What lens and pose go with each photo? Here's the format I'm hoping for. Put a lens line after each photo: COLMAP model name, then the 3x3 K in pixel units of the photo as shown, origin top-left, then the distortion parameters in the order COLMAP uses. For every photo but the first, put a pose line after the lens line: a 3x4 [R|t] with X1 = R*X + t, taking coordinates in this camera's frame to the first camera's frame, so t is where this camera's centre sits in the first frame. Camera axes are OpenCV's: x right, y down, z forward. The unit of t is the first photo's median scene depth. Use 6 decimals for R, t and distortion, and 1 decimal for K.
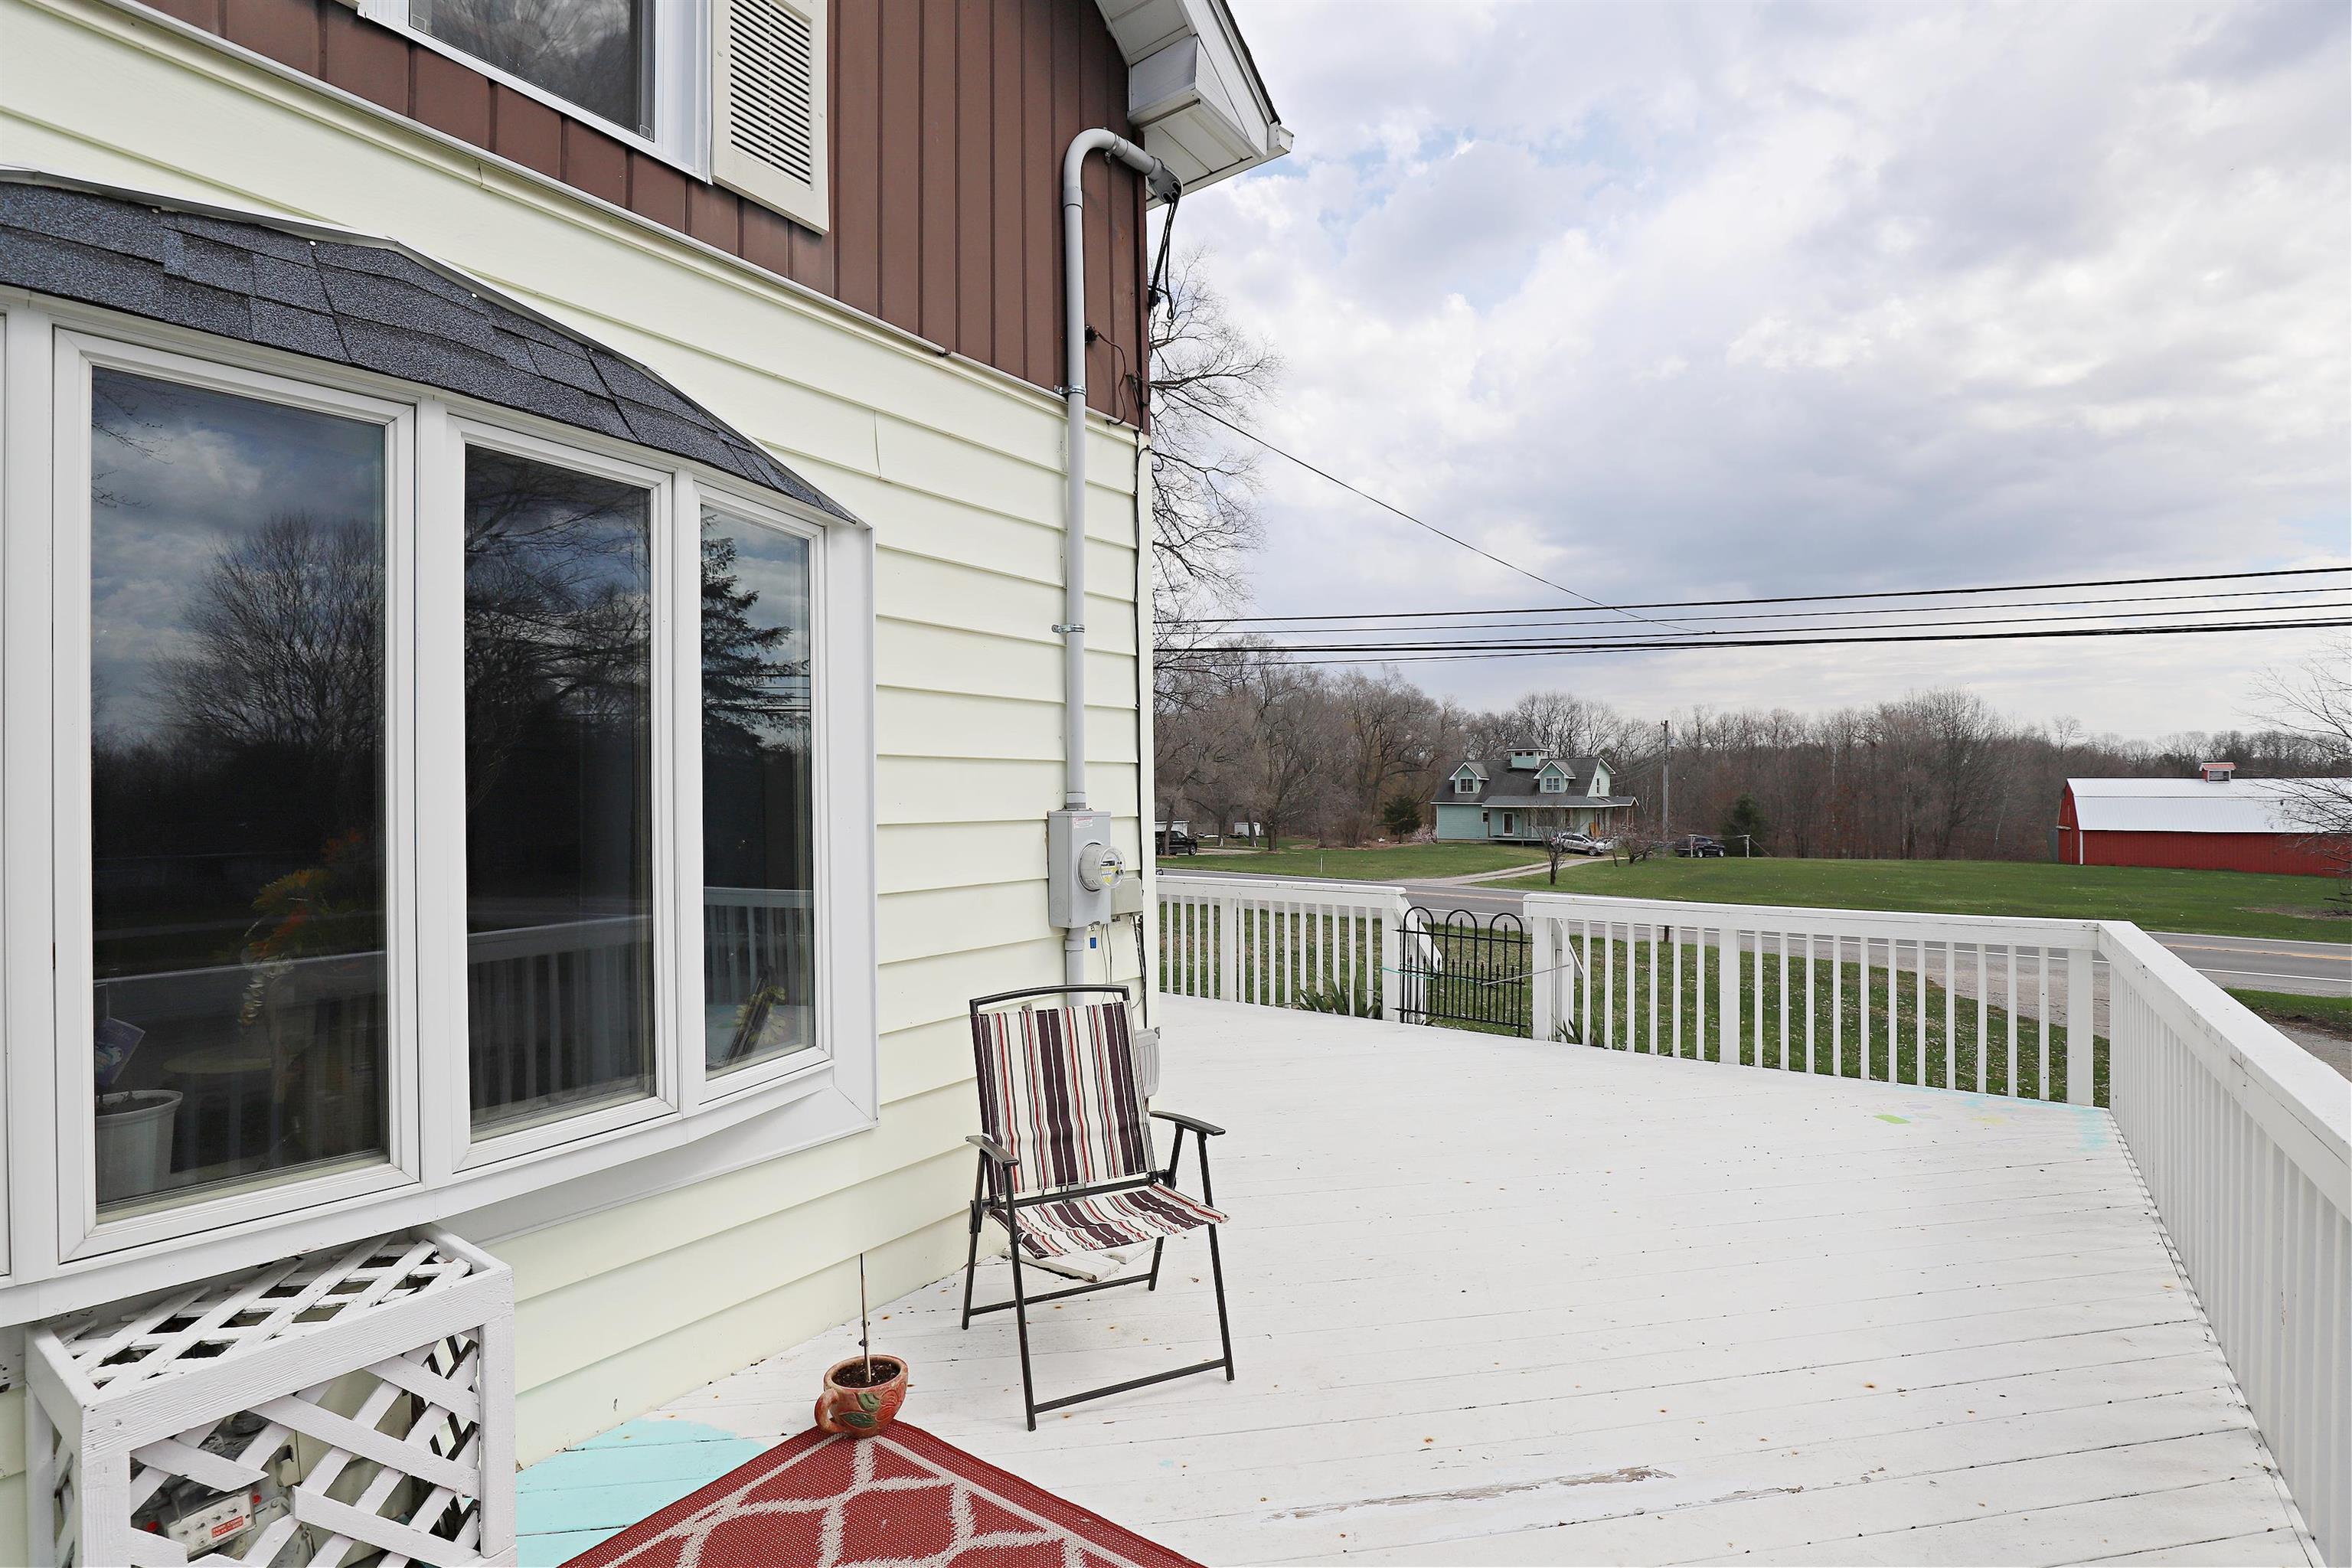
lens RADIAL K [[1100.8, 0, 1169.3], [0, 1100.8, 800.8], [0, 0, 1]] dist [-0.024953, 0.003503]
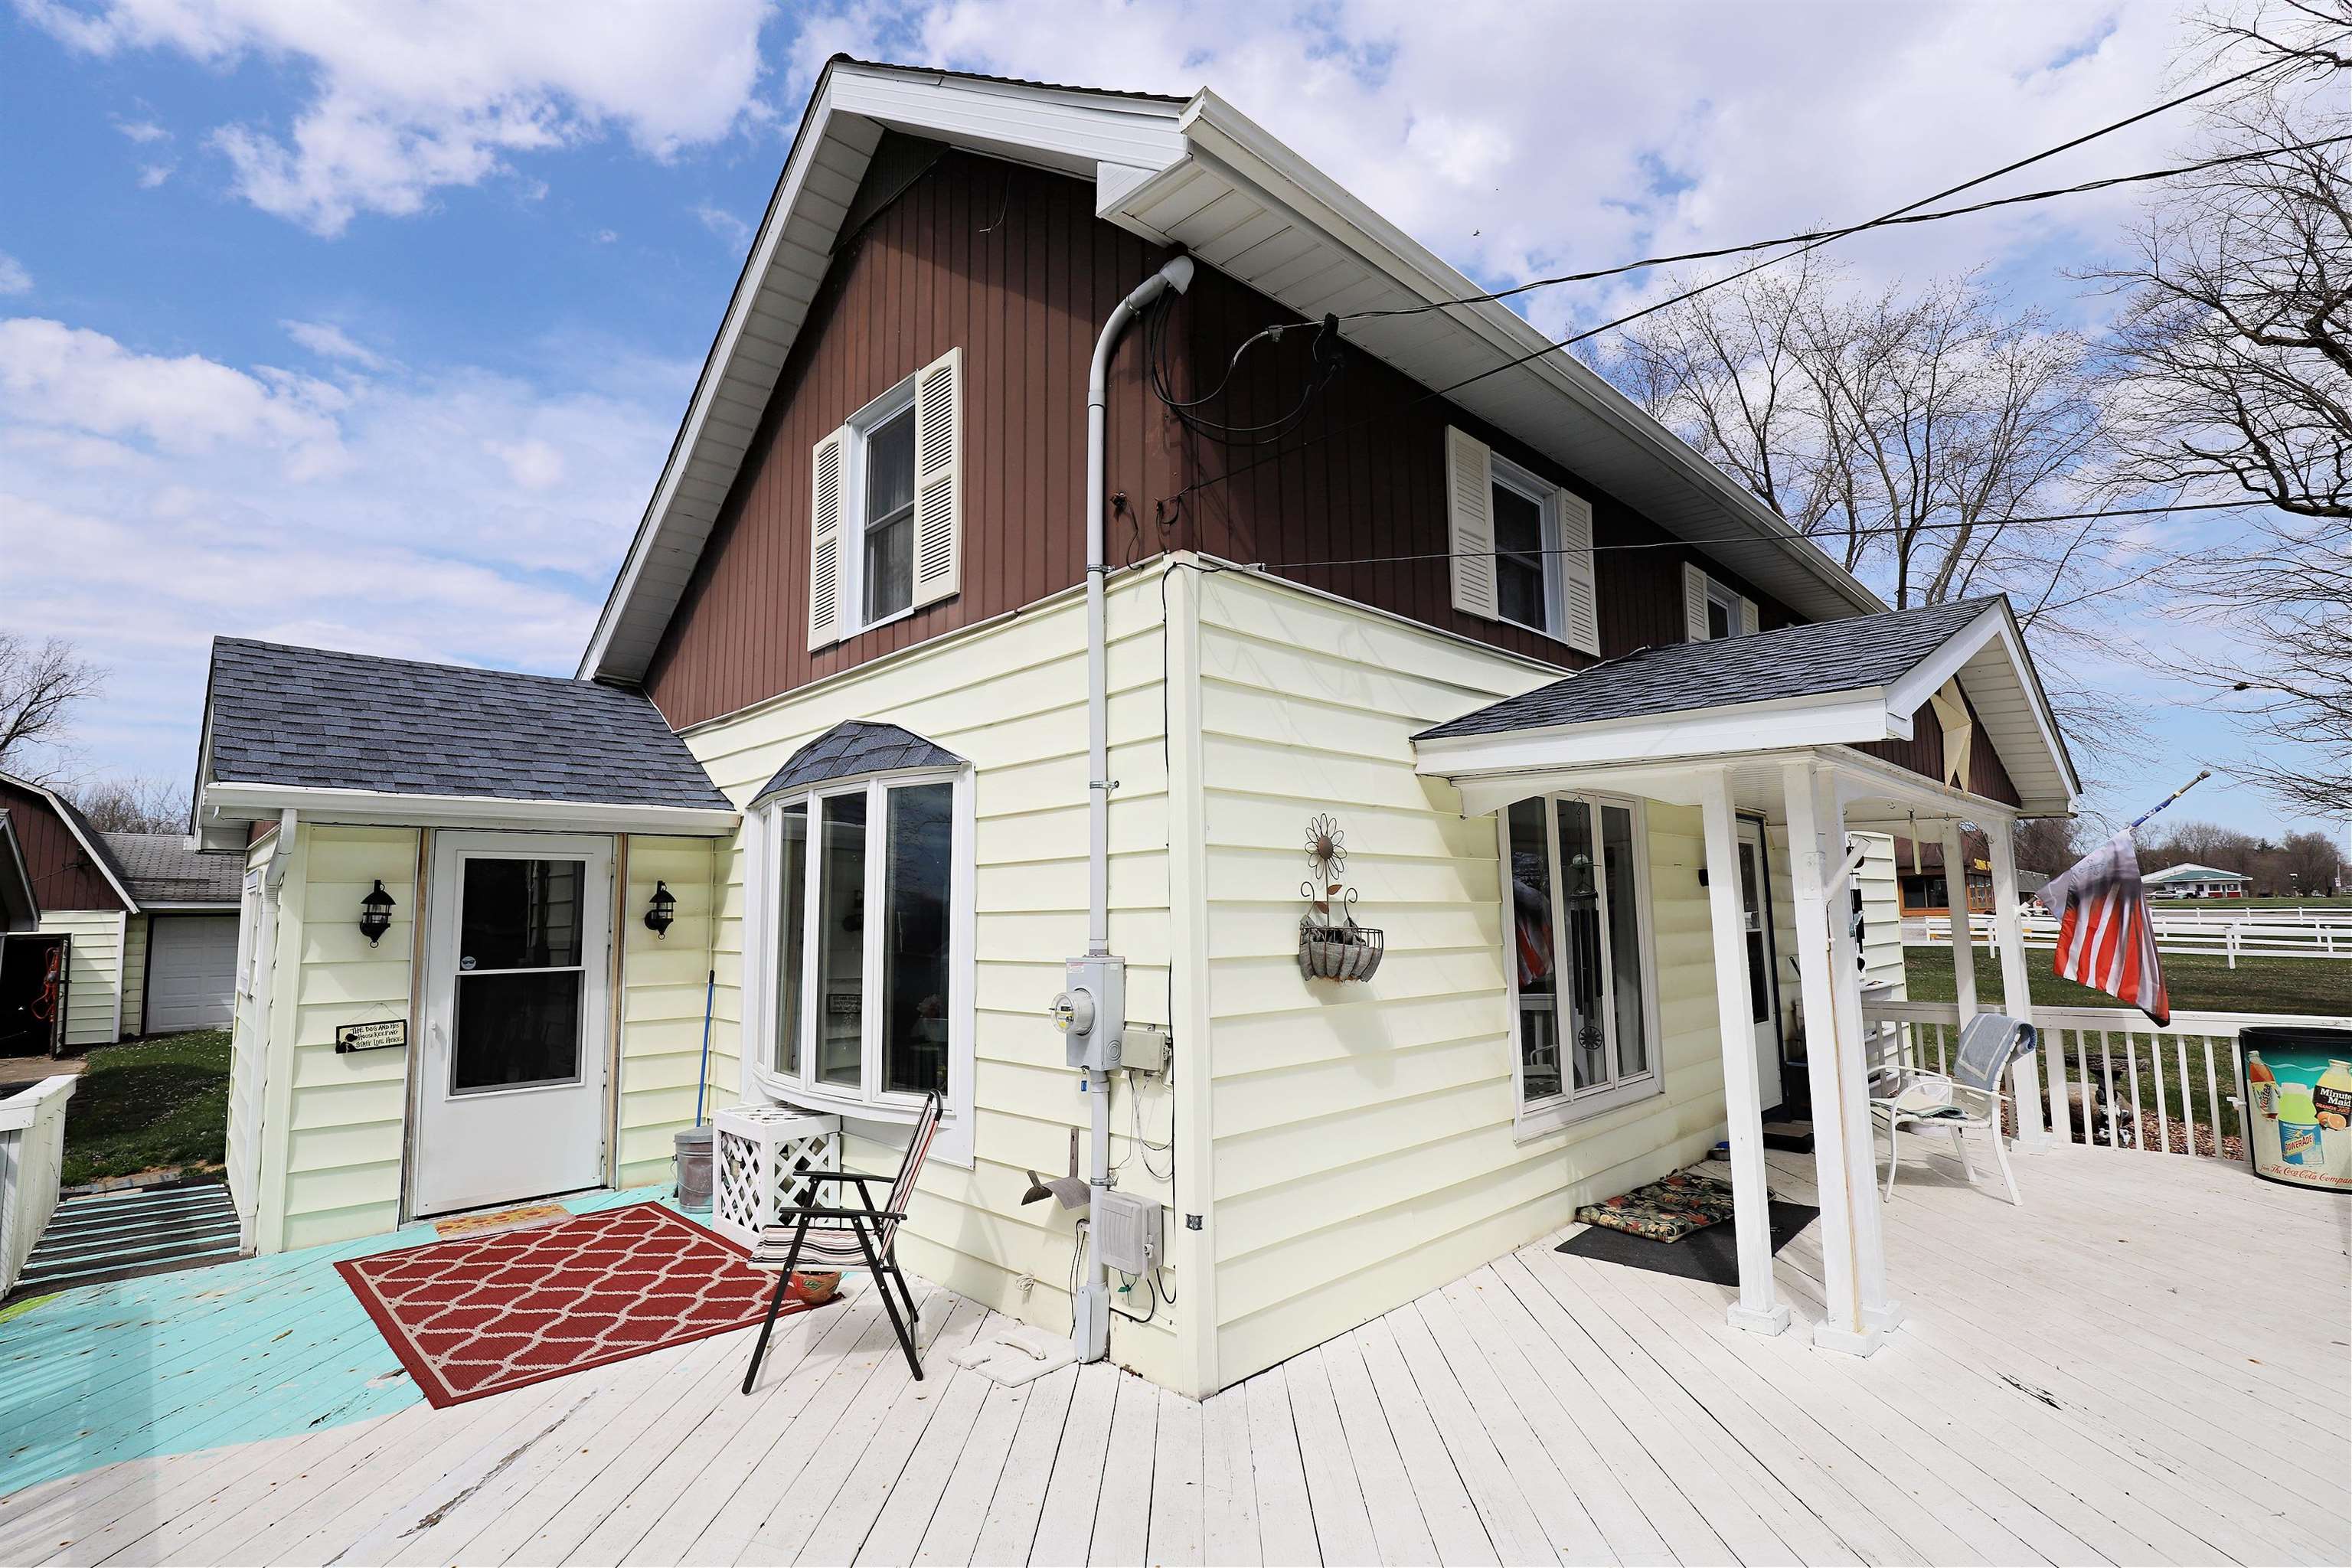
lens RADIAL K [[1100.8, 0, 1173.8], [0, 1100.8, 800.0], [0, 0, 1]] dist [-0.024953, 0.003503]
pose [[-0.181434, -0.098987, -0.978408, 1.192797], [0.008438, 0.994728, -0.102203, -0.040474], [0.983367, -0.026799, -0.179642, 1.592694]]
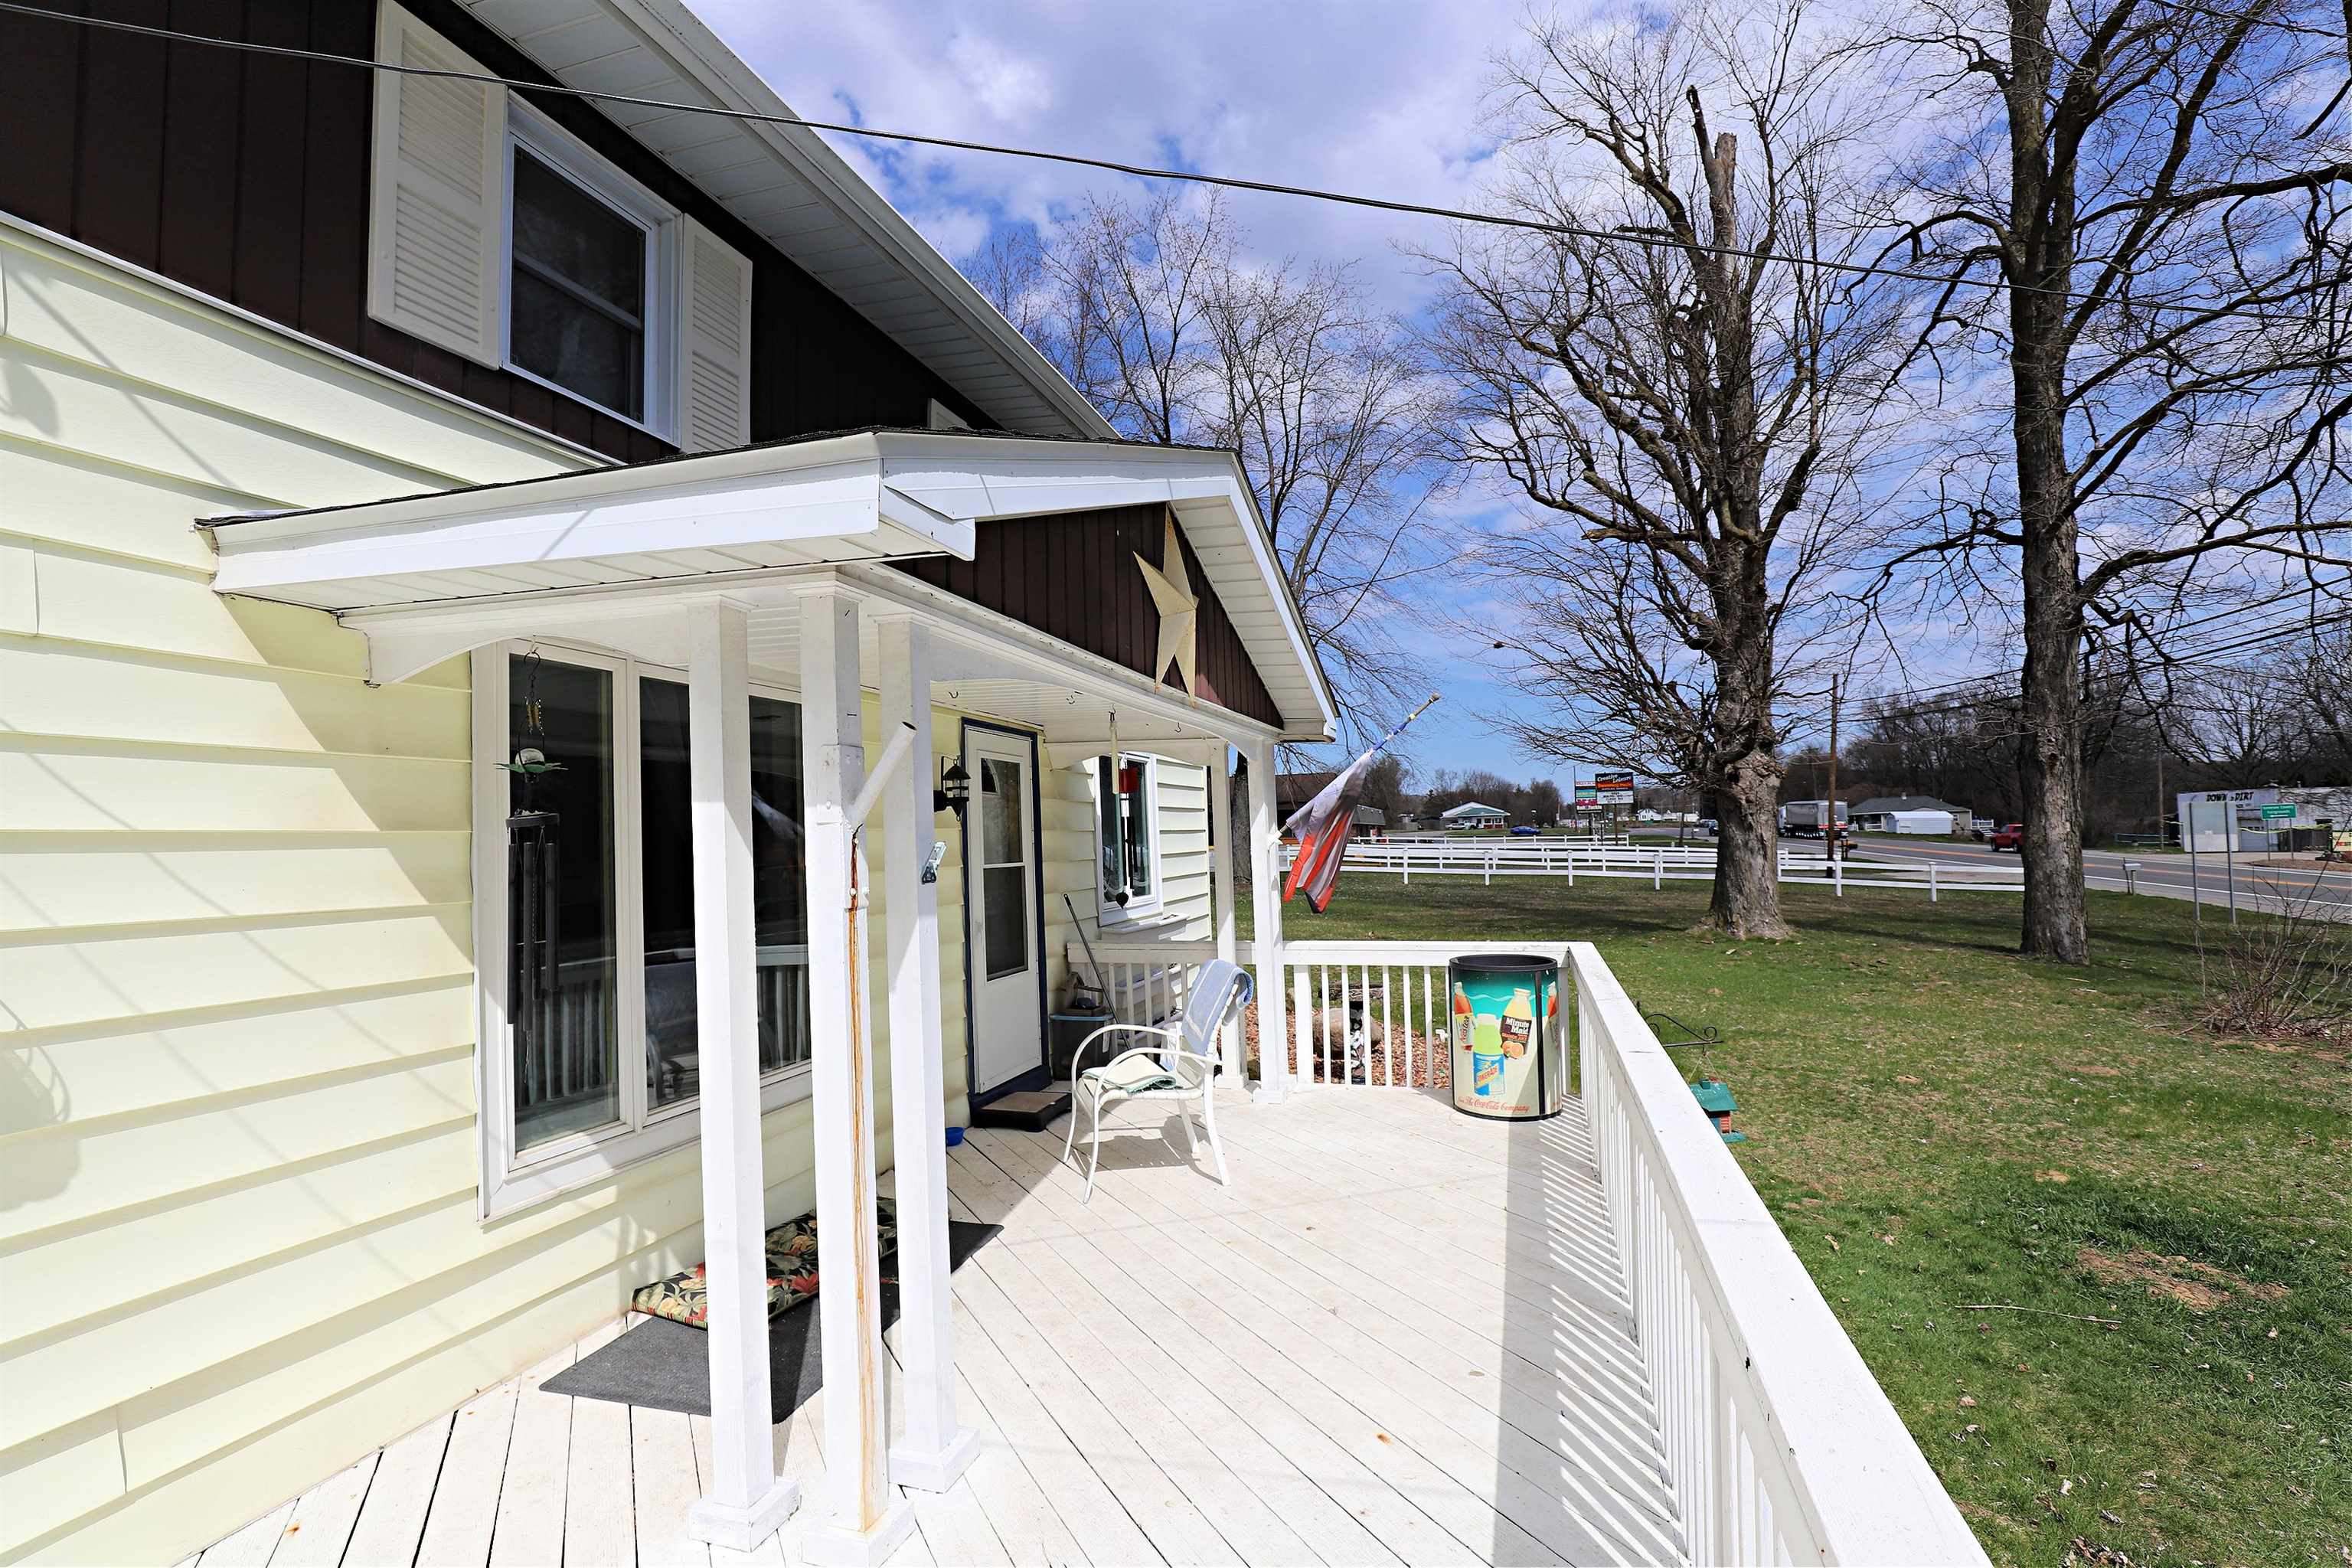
lens RADIAL K [[1100.8, 0, 1179.3], [0, 1100.8, 800.6], [0, 0, 1]] dist [-0.024953, 0.003503]
pose [[0.302449, -0.038210, -0.952399, 0.542069], [0.018890, 0.999240, -0.034090, -0.033731], [0.952978, -0.007680, 0.302941, 2.145816]]
